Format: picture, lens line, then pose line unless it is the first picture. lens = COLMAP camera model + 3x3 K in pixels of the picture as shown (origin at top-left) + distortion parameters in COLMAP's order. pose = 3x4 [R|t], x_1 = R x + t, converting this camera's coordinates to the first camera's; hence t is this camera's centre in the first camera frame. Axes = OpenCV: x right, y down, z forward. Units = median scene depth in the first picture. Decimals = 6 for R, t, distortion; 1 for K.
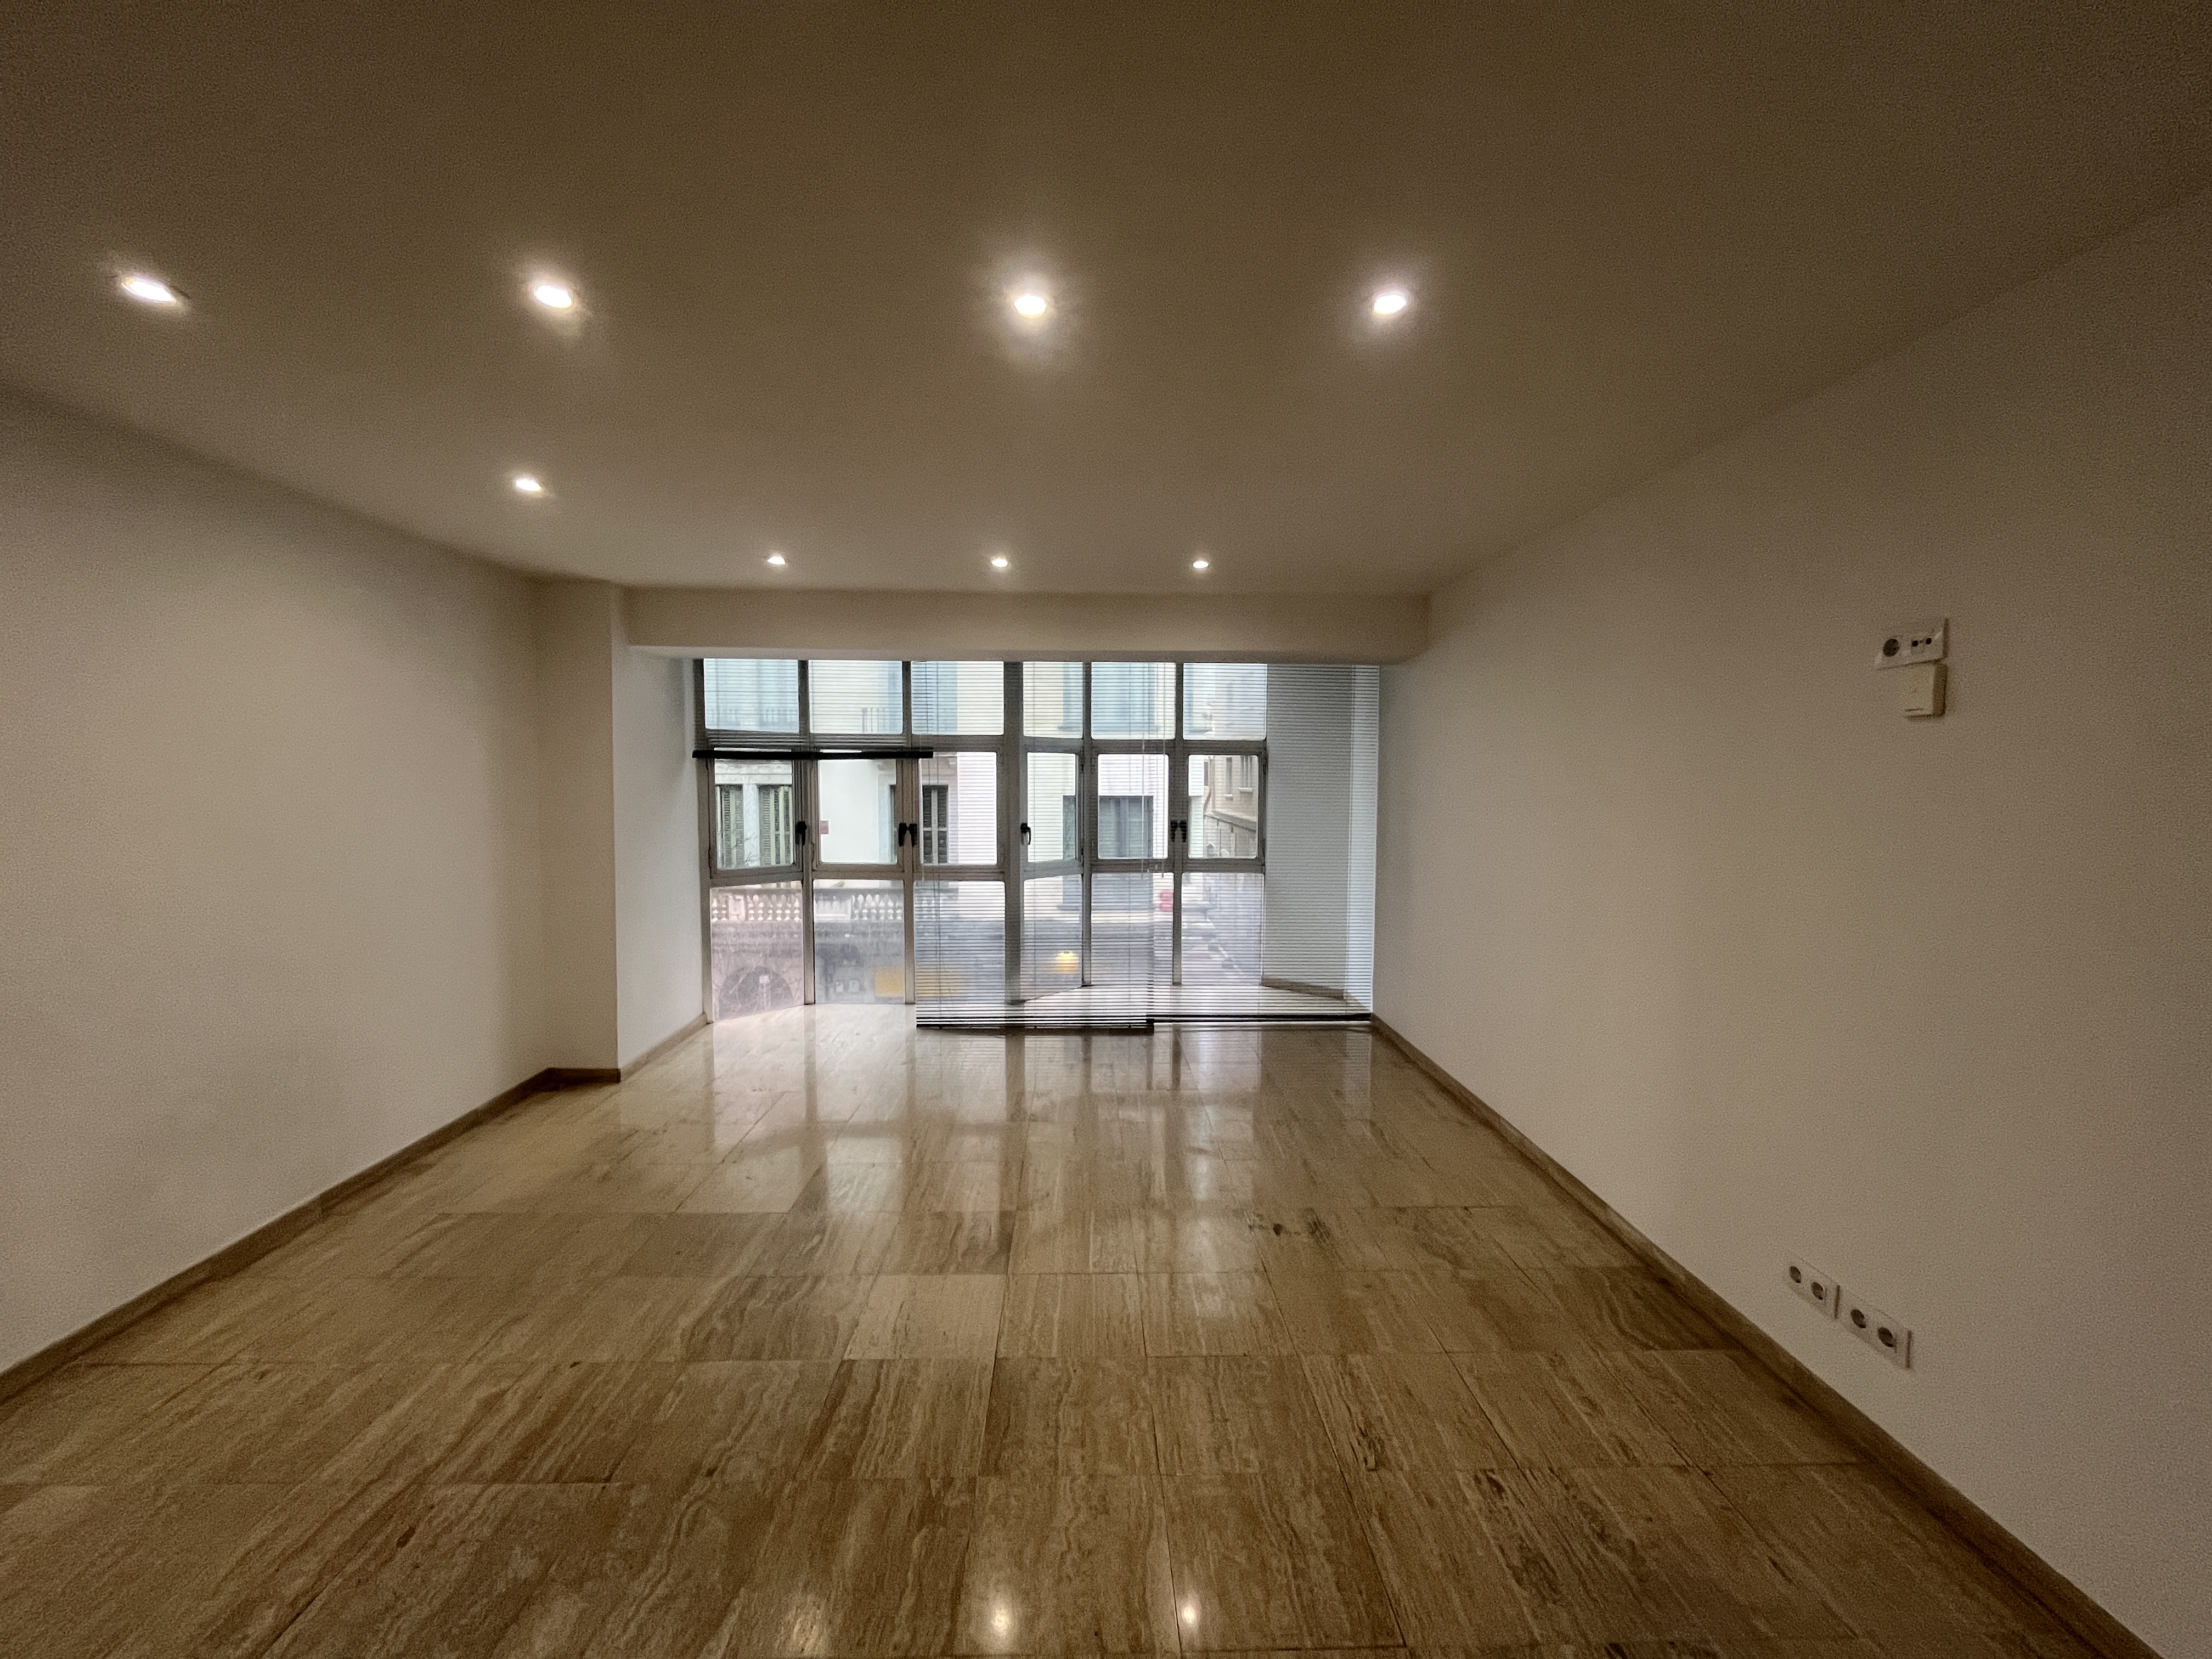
lens RADIAL K [[894.7, 0, 1100.4], [0, 894.7, 829.7], [0, 0, 1]] dist [-0.002019, -0.000248]
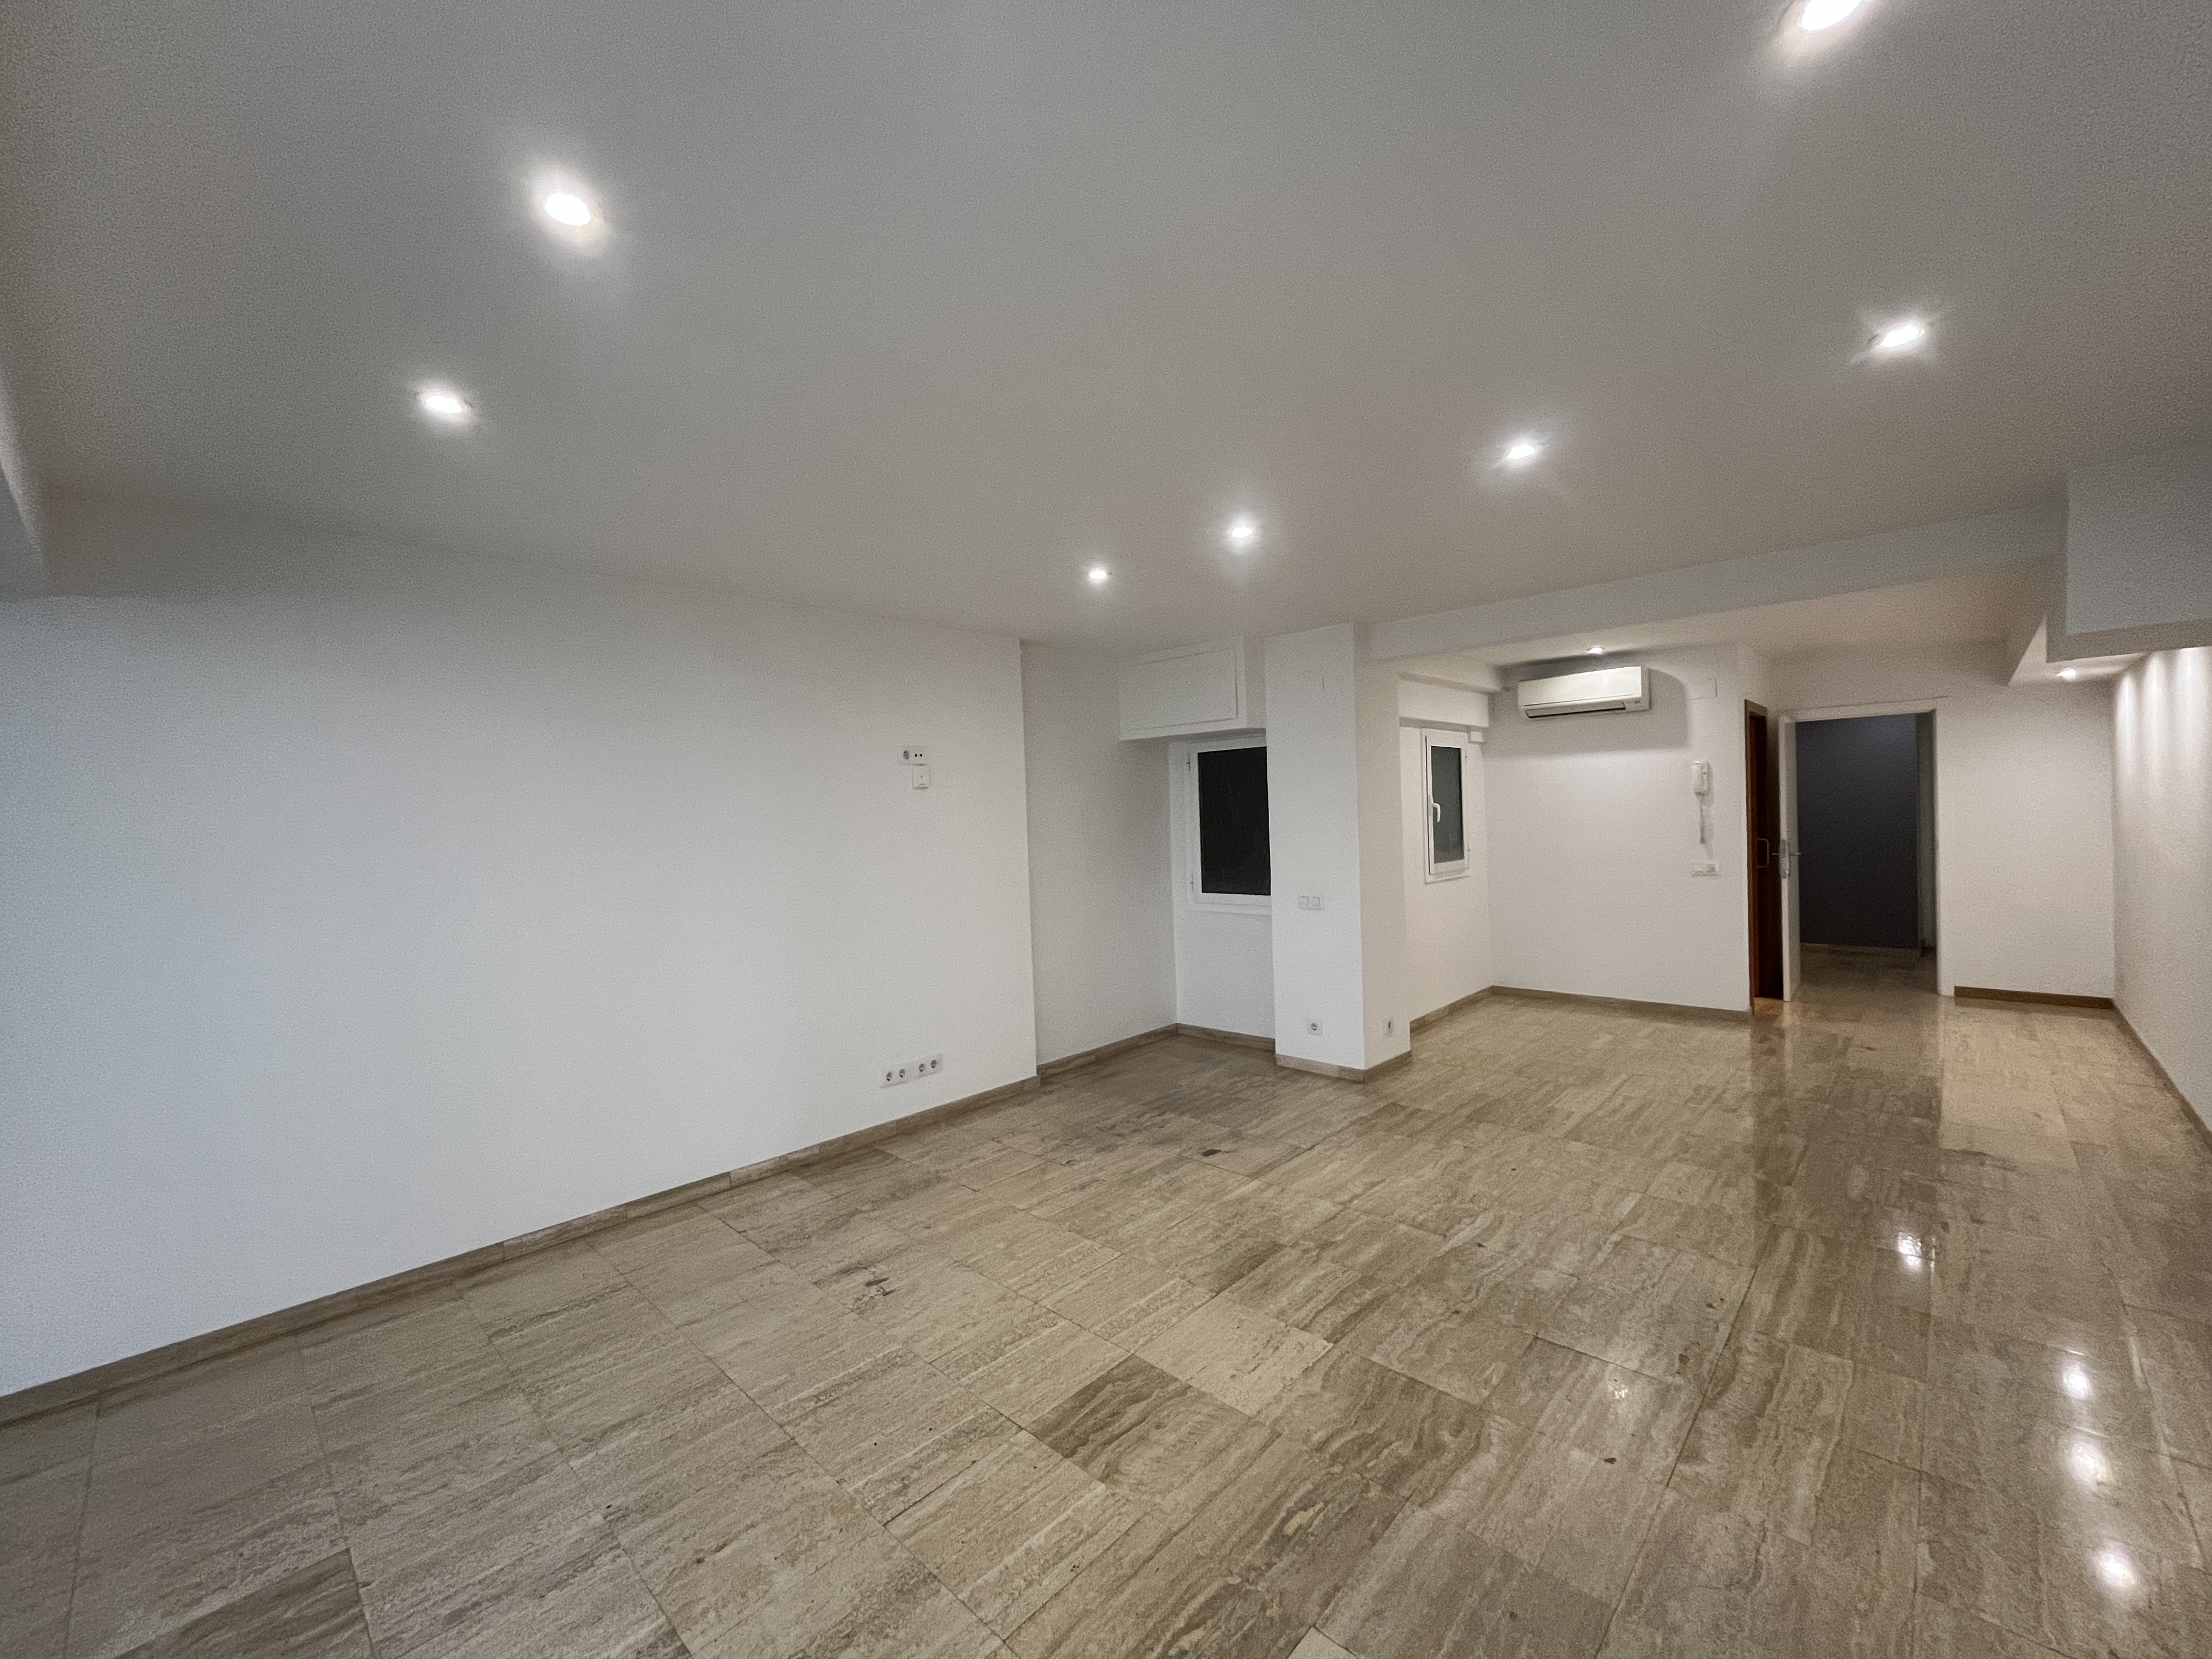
lens RADIAL K [[889.6, 0, 1100.6], [0, 889.6, 830.9], [0, 0, 1]] dist [-0.002295, -0.000686]
pose [[-0.704191, 0.008069, 0.709965, -0.744349], [0.075315, 0.995143, 0.063392, -0.090807], [-0.706005, 0.098111, -0.701378, 1.647831]]
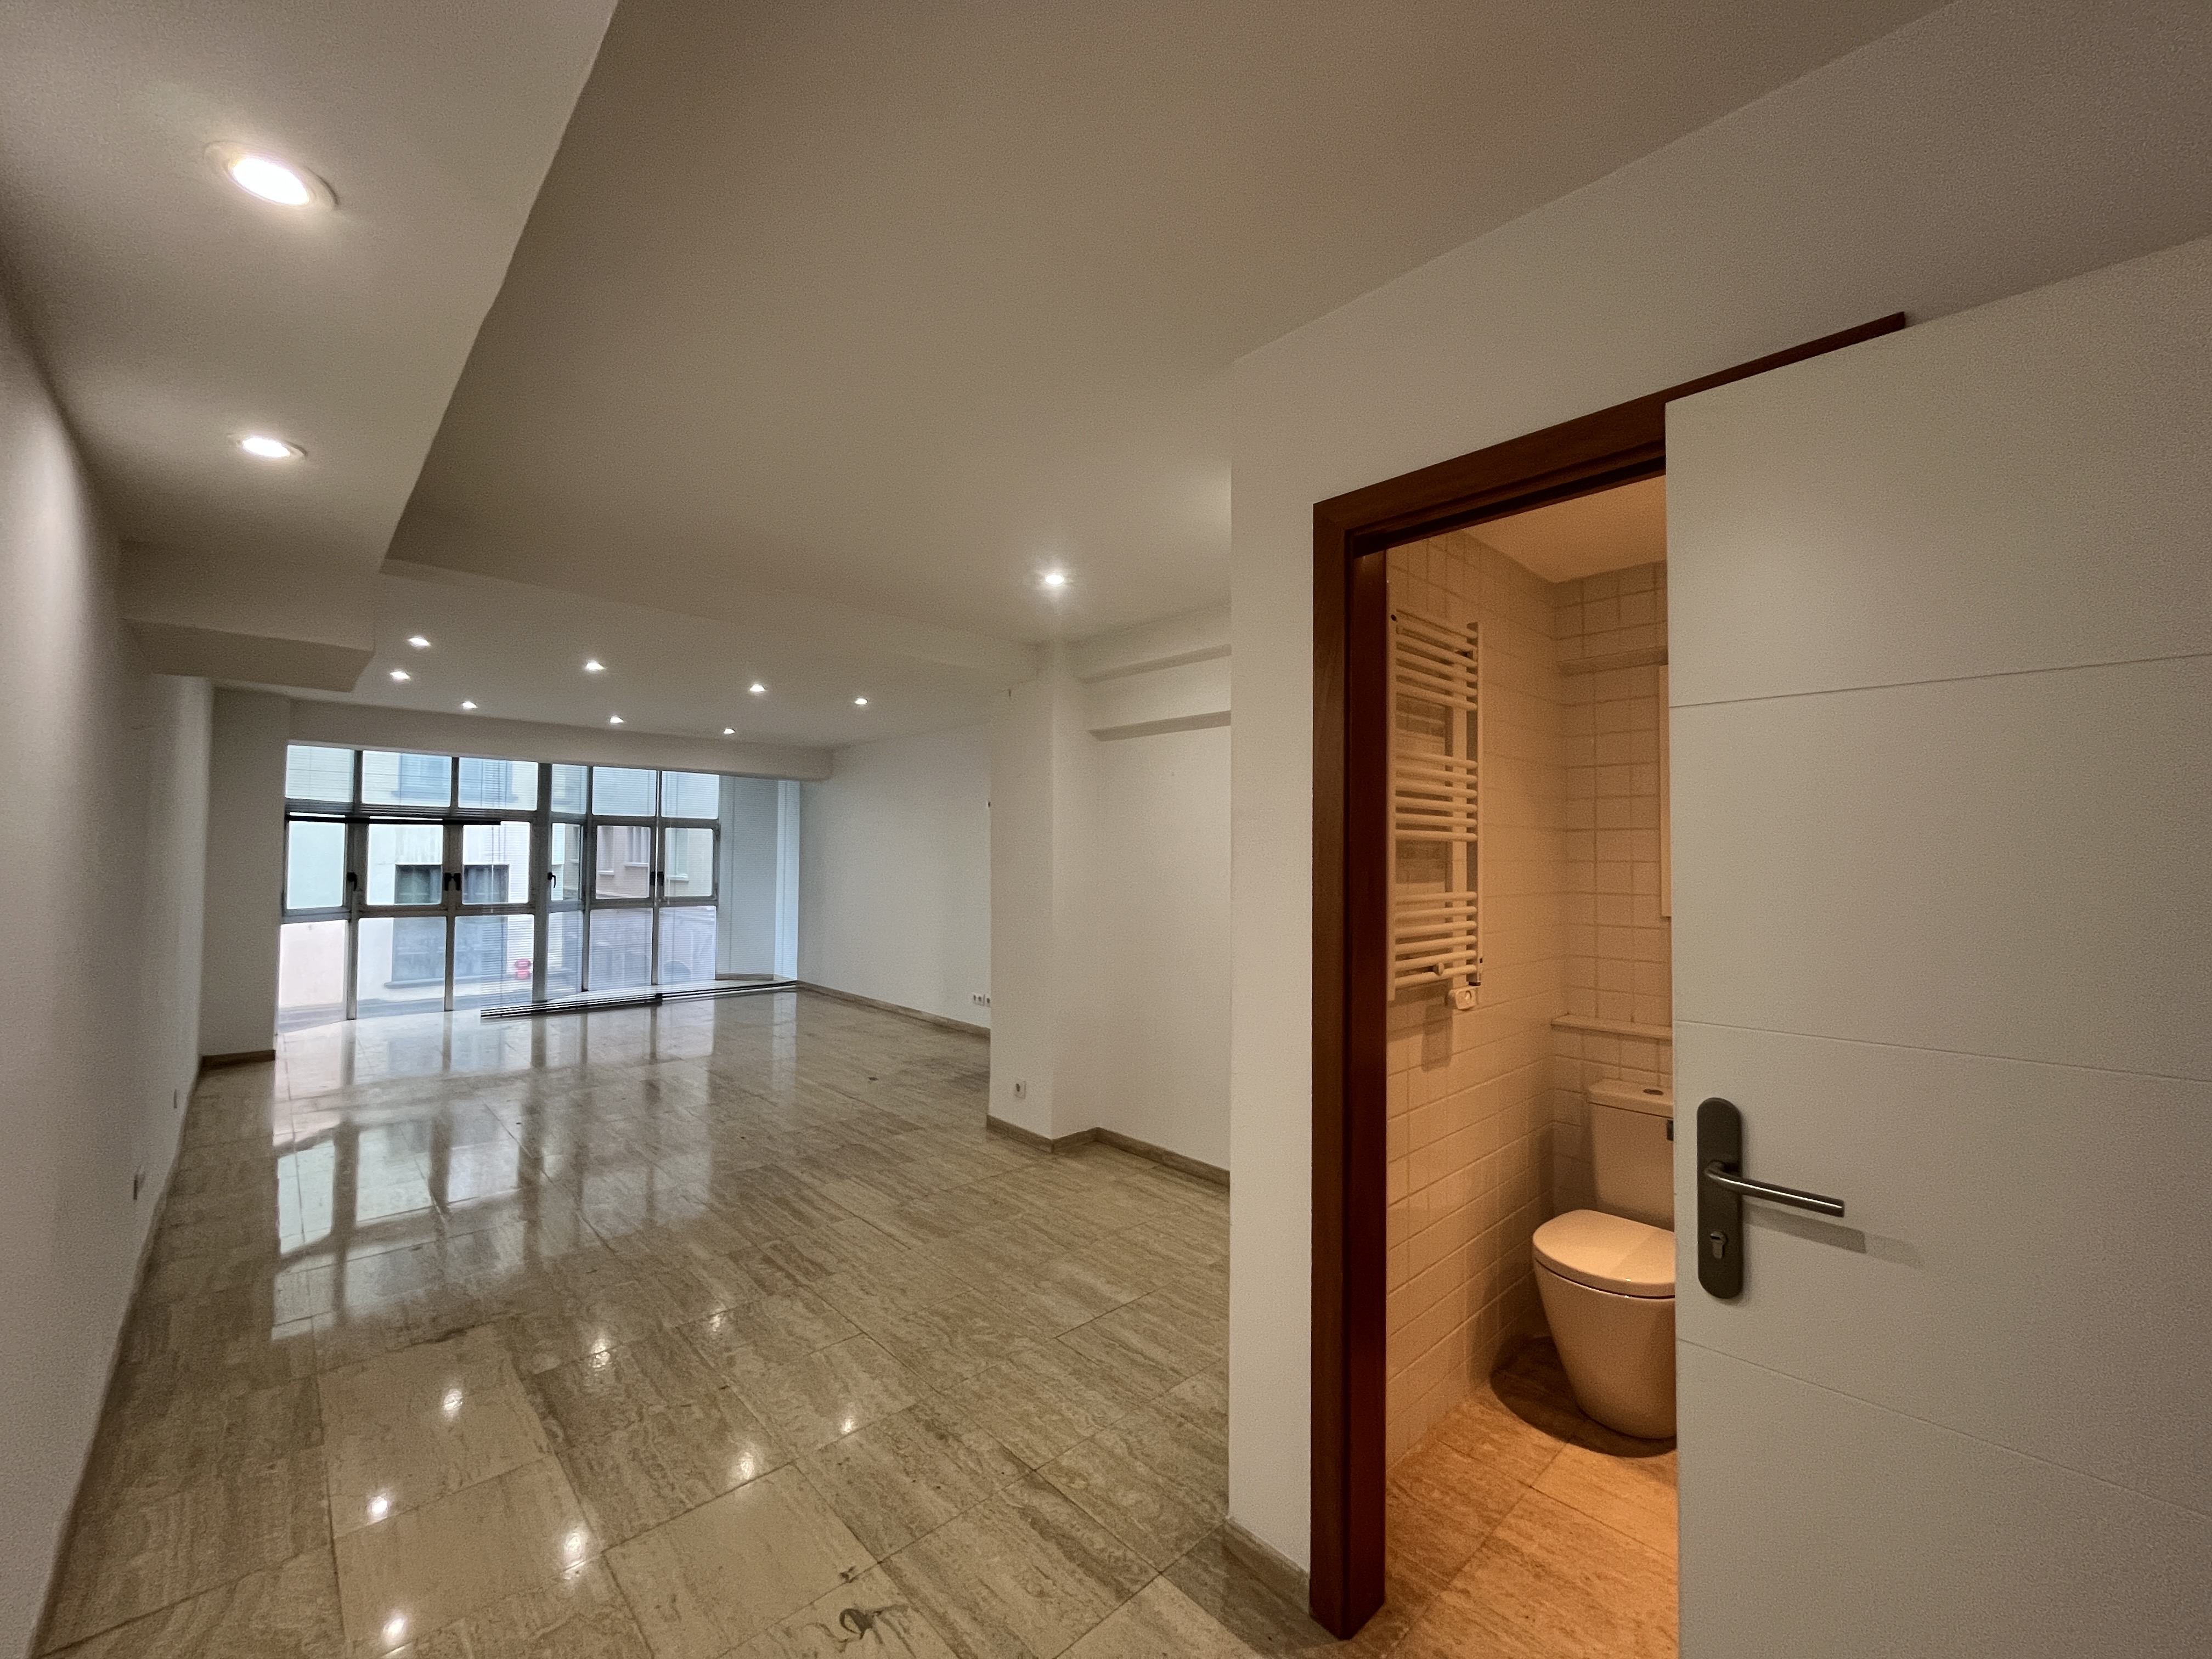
lens RADIAL K [[894.7, 0, 1100.4], [0, 894.7, 829.7], [0, 0, 1]] dist [-0.002019, -0.000248]
pose [[0.746444, 0.023177, 0.665044, -0.849723], [0.032857, 0.996891, -0.071621, 0.122844], [-0.664636, 0.075312, 0.743362, -1.427898]]
